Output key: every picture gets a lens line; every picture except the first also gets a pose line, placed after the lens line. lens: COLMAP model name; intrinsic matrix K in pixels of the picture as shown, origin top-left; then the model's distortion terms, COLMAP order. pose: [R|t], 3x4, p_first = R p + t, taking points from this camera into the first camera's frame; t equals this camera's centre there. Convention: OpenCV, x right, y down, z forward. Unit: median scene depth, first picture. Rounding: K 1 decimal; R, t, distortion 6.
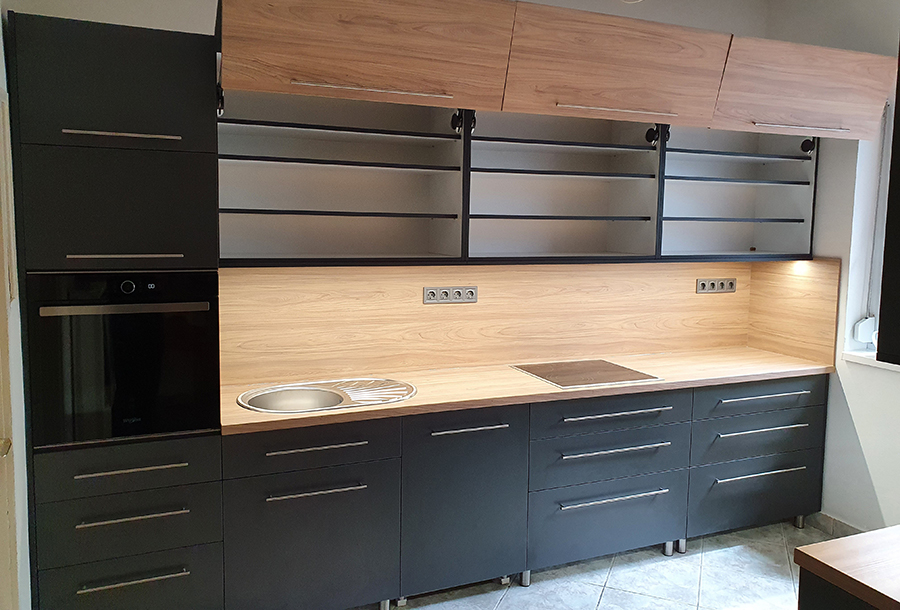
lens RADIAL K [[694.5, 0, 448.4], [0, 694.5, 281.3], [0, 0, 1]] dist [0.008862, 0.003689]
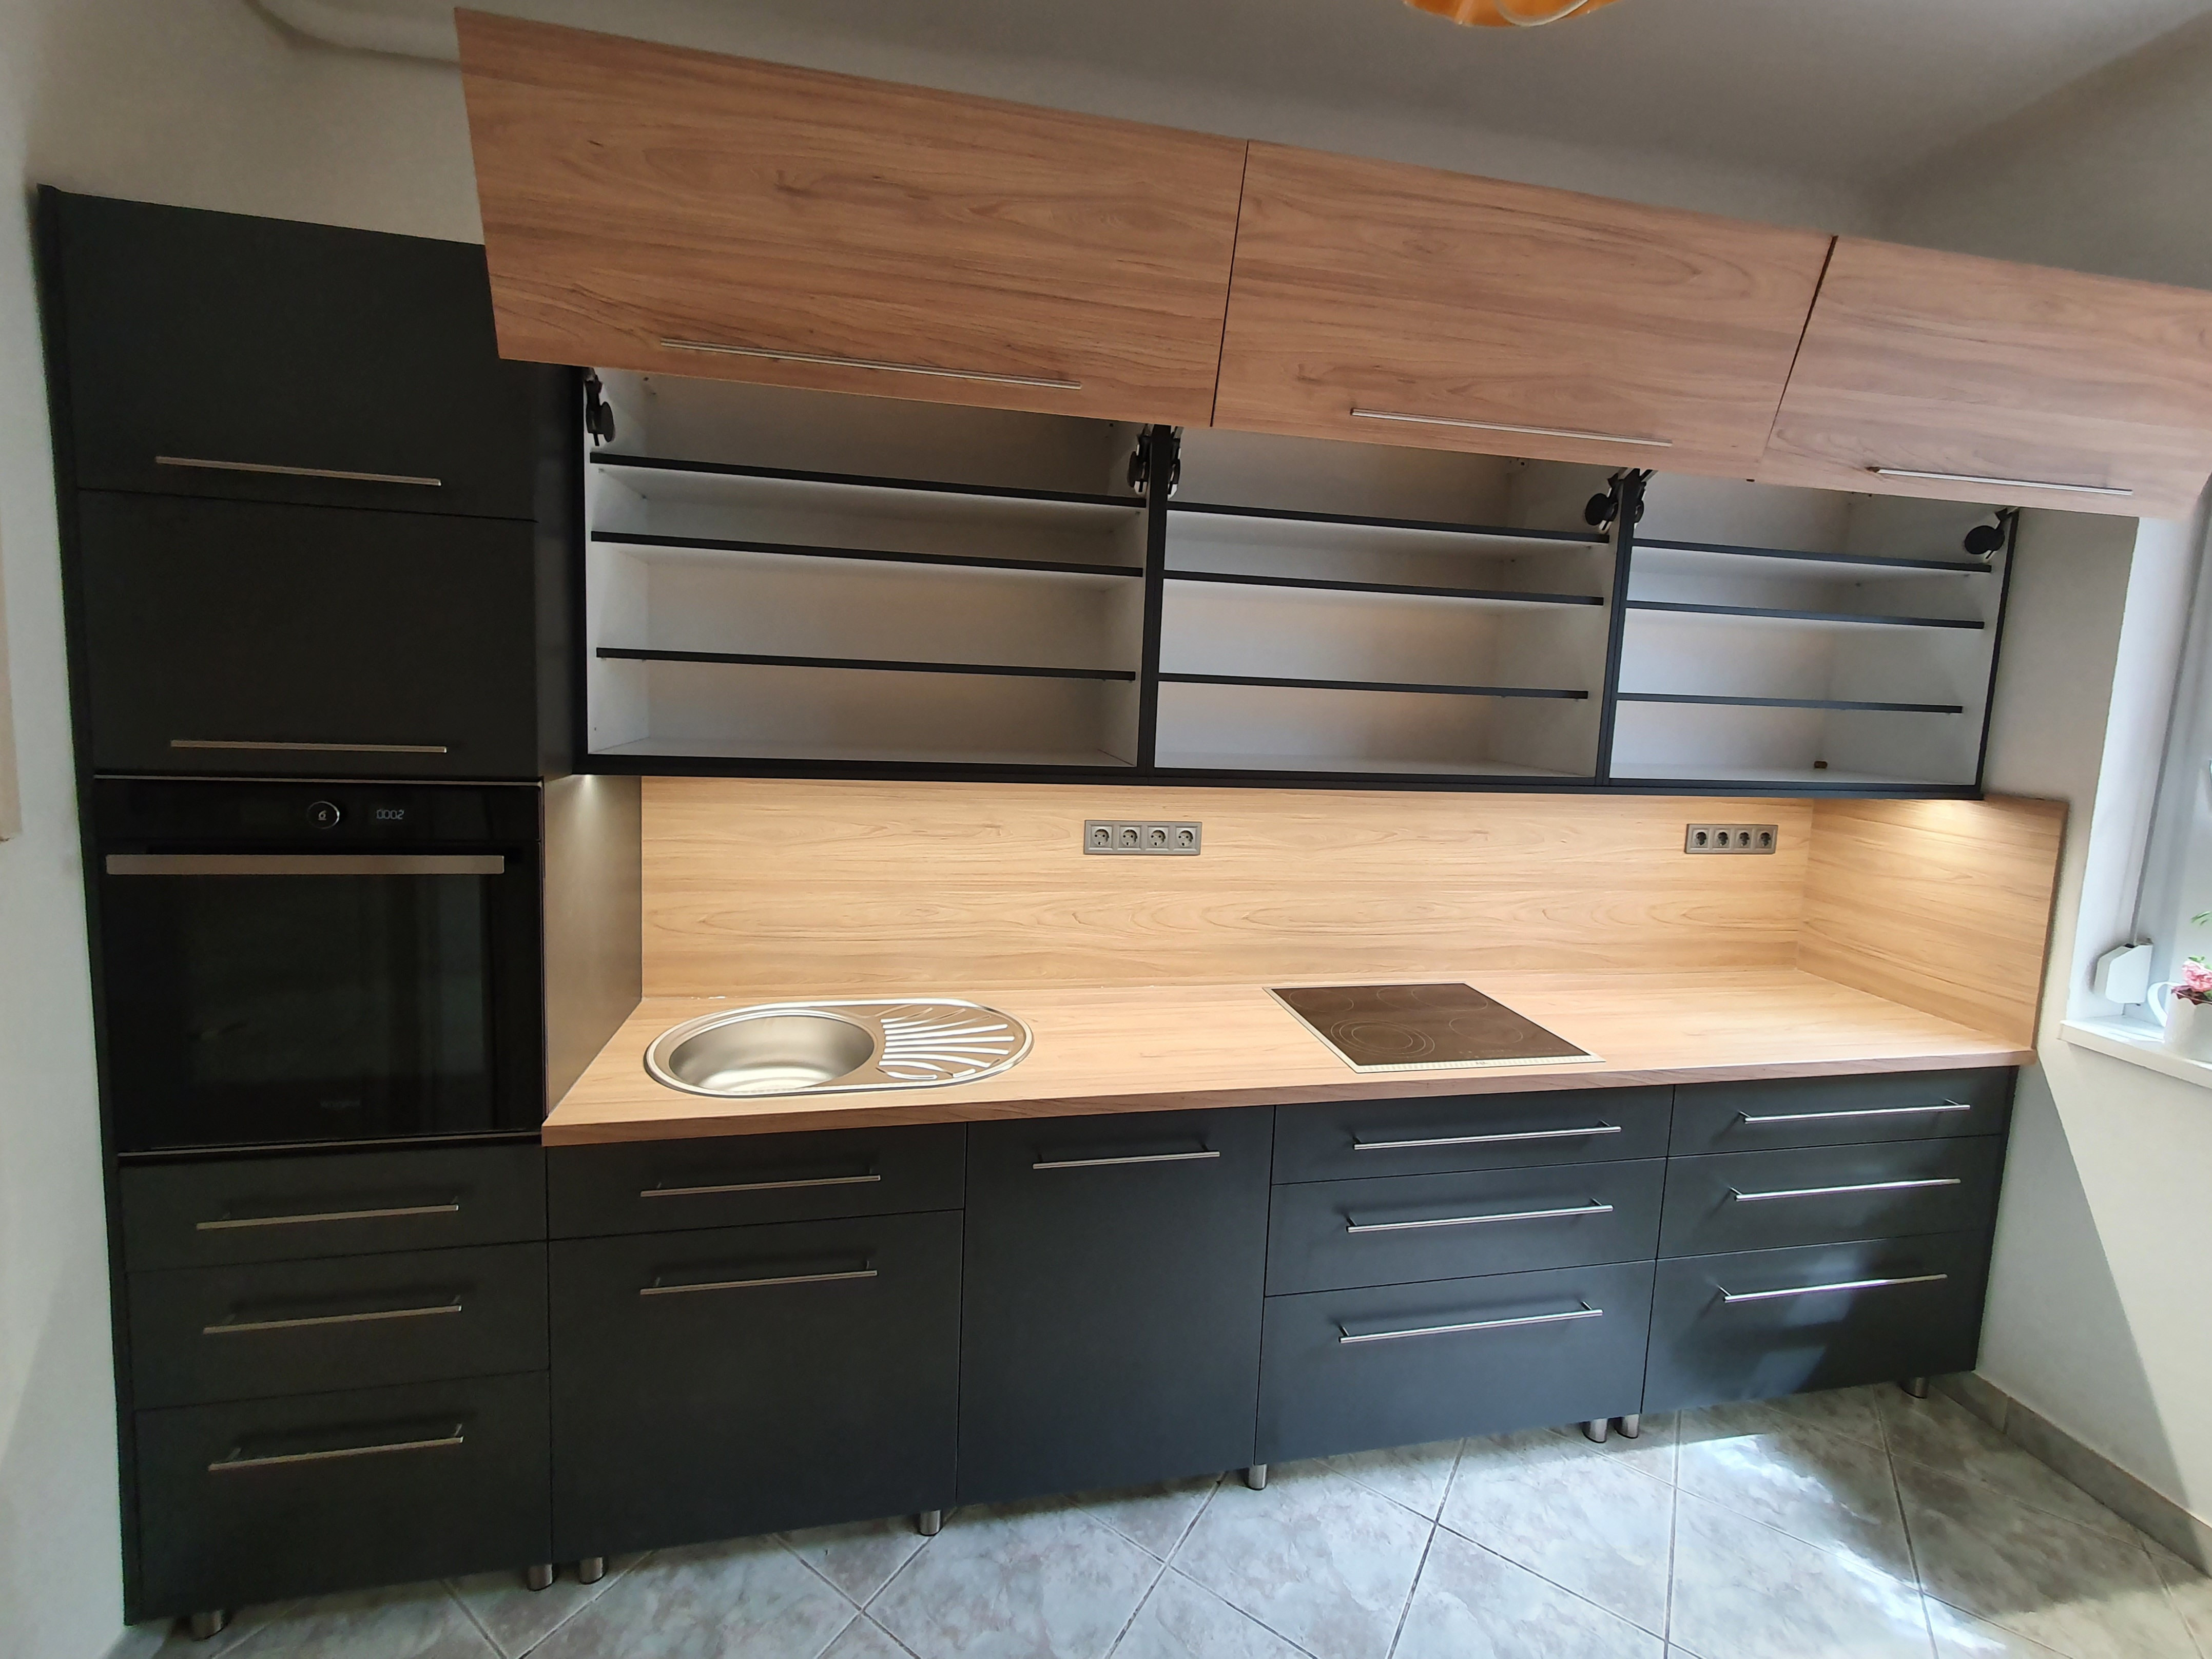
lens RADIAL K [[935.0, 0, 1105.7], [0, 935.0, 764.4], [0, 0, 1]] dist [0.003186, 0.000203]
pose [[0.980328, 0.045167, -0.192136, 0.105509], [-0.044870, 0.998975, 0.005897, -0.035874], [0.192205, 0.002840, 0.981351, 0.354074]]
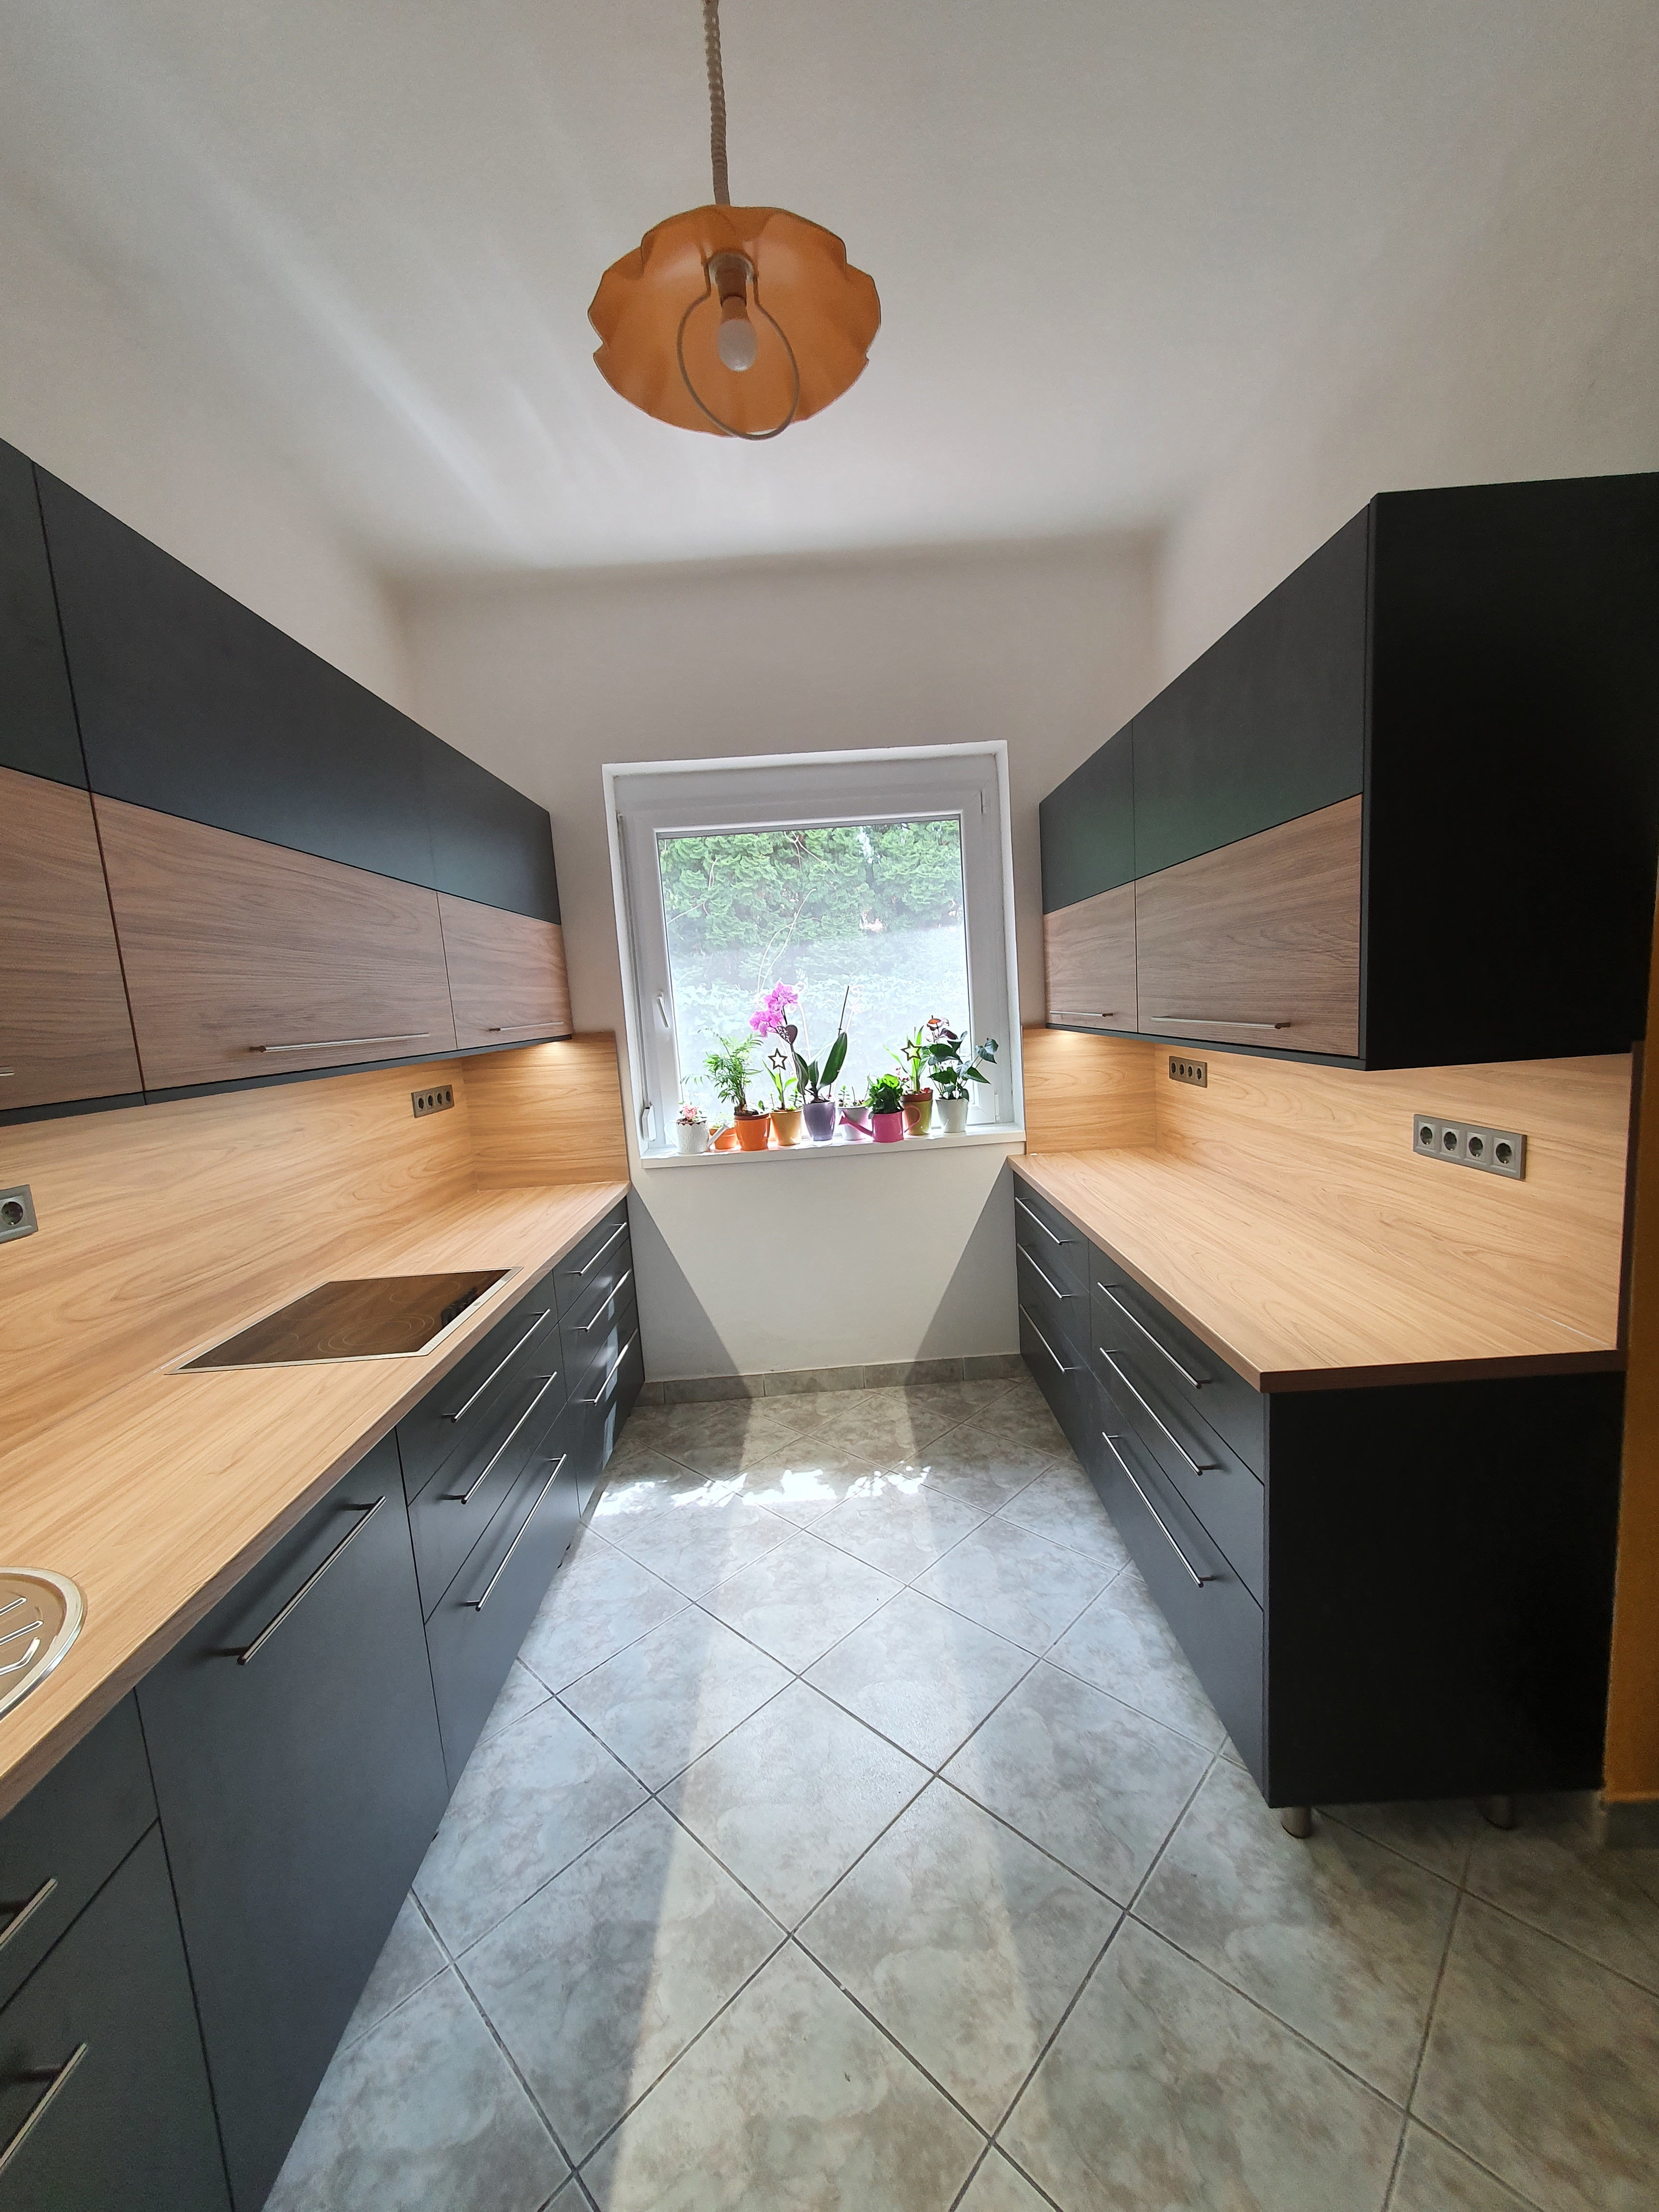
lens RADIAL K [[871.0, 0, 831.3], [0, 871.0, 1118.1], [0, 0, 1]] dist [0.002597, 0.000619]
pose [[0.374716, -0.163097, 0.912681, -0.199941], [0.151679, 0.981927, 0.113197, -0.013659], [-0.914648, 0.096018, 0.392682, 0.500934]]
